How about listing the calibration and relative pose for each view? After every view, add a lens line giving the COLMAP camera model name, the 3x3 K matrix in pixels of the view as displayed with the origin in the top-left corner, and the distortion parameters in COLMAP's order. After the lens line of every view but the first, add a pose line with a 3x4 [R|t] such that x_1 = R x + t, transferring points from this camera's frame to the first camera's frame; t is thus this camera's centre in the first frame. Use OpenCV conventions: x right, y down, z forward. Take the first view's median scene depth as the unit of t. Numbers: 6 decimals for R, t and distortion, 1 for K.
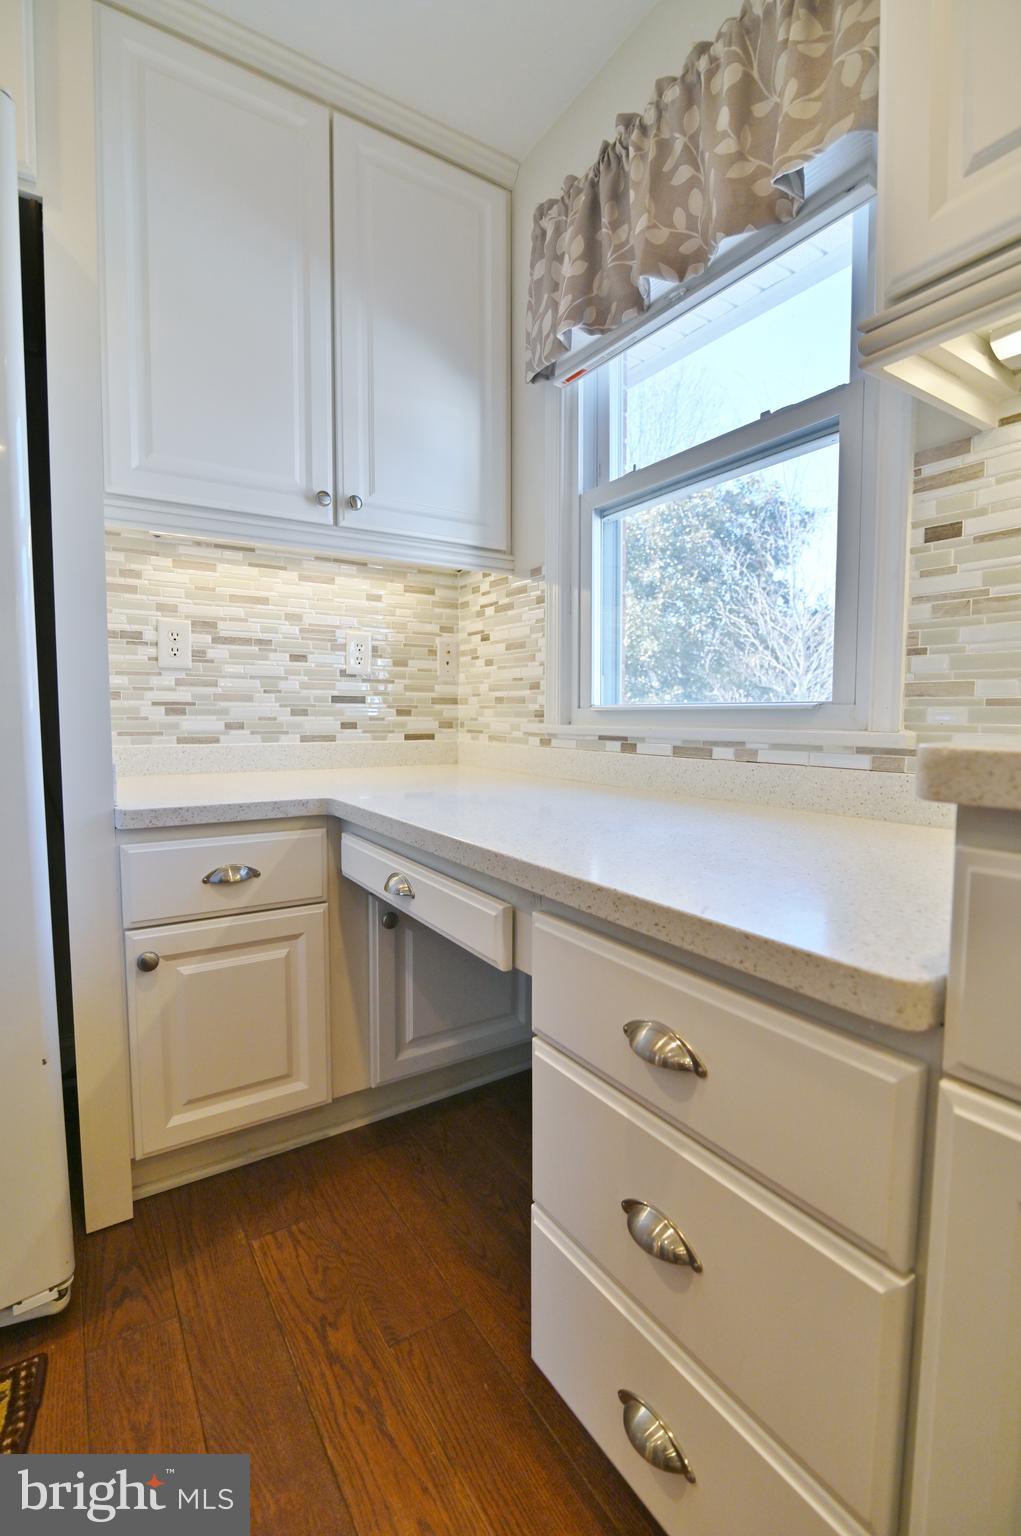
lens RADIAL K [[699.1, 0, 511.1], [0, 699.1, 764.2], [0, 0, 1]] dist [-0.020387, -0.000198]
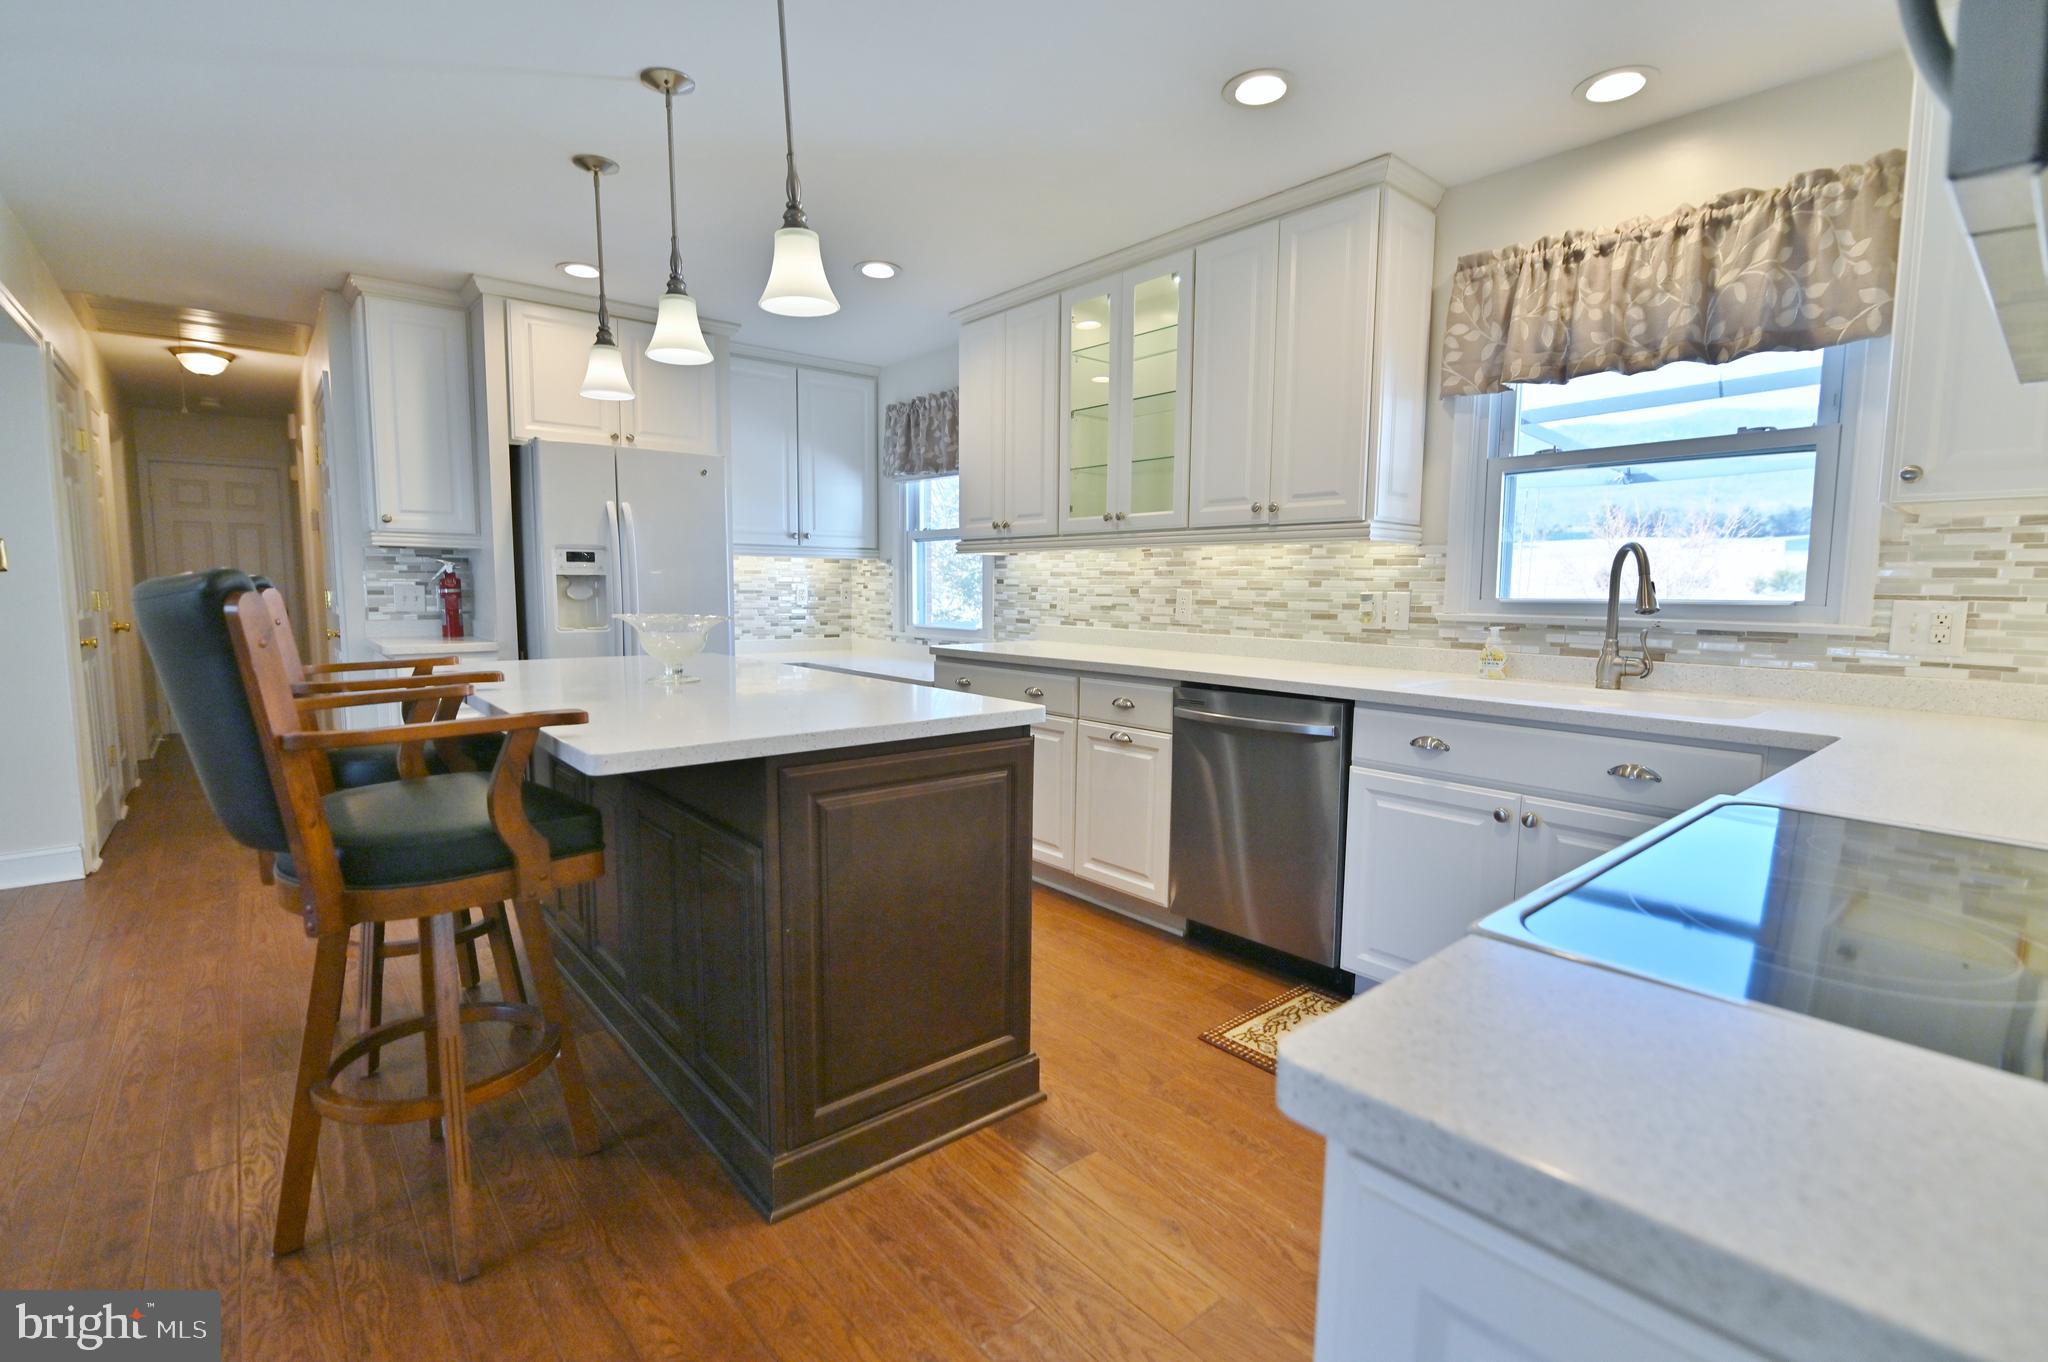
lens RADIAL K [[932.2, 0, 1035.5], [0, 932.2, 685.2], [0, 0, 1]] dist [-0.020387, -0.000198]
pose [[0.990485, -0.002772, 0.137591, 0.095683], [-0.002035, 0.999393, 0.034783, 0.009496], [-0.137604, -0.034732, 0.989878, -2.116068]]
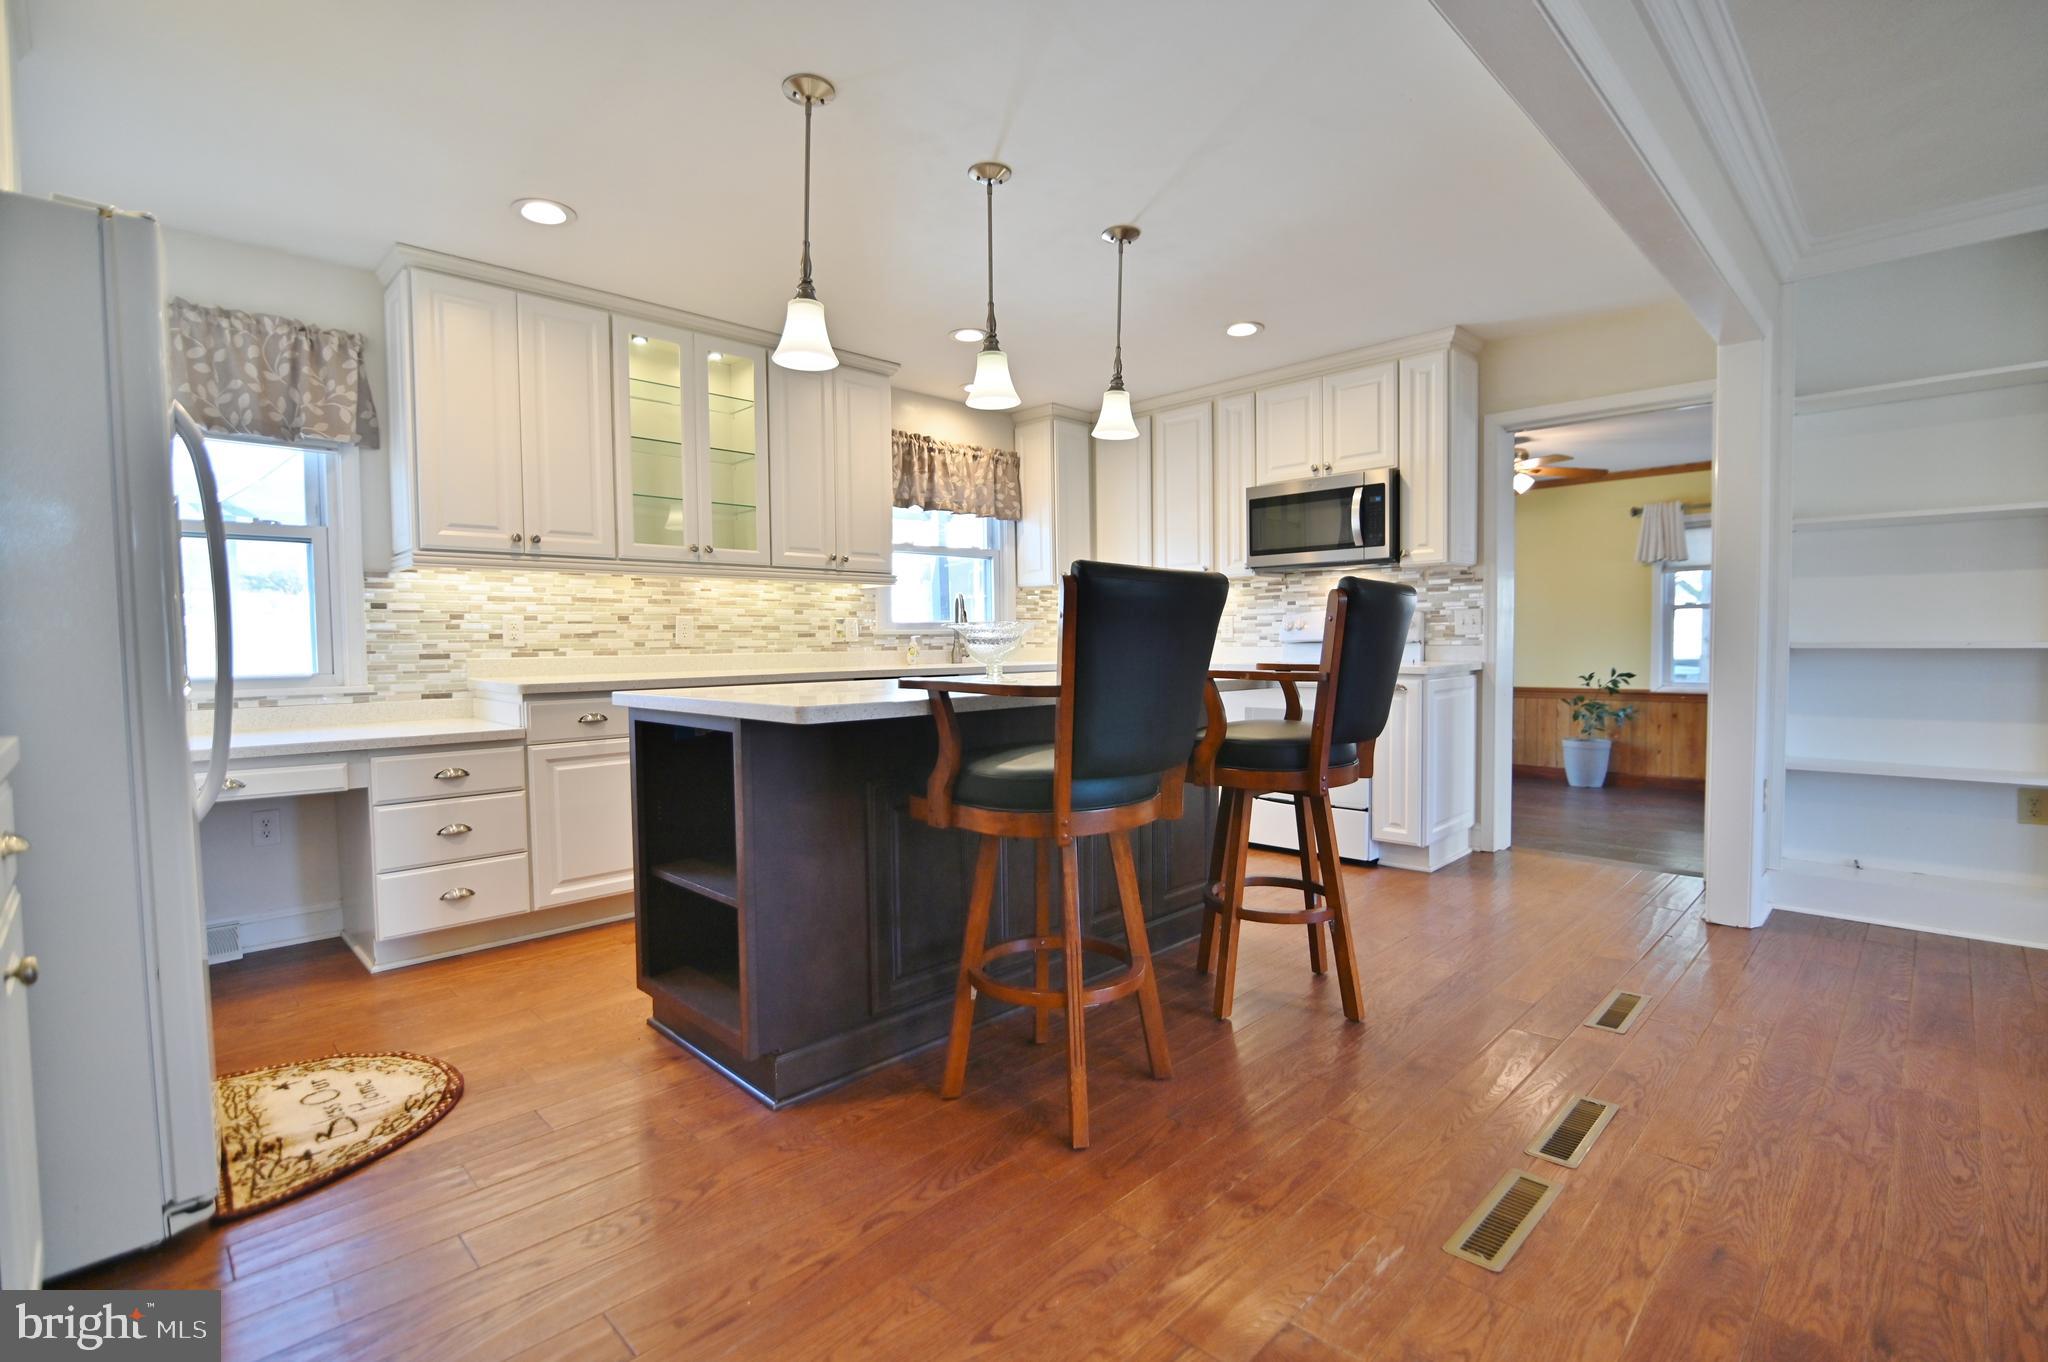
lens RADIAL K [[932.2, 0, 1025.0], [0, 932.2, 683.6], [0, 0, 1]] dist [-0.020387, -0.000198]
pose [[-0.210434, -0.046067, 0.976522, -1.870671], [0.077734, 0.994938, 0.063687, -0.049189], [-0.974513, 0.089311, -0.205788, -0.343266]]
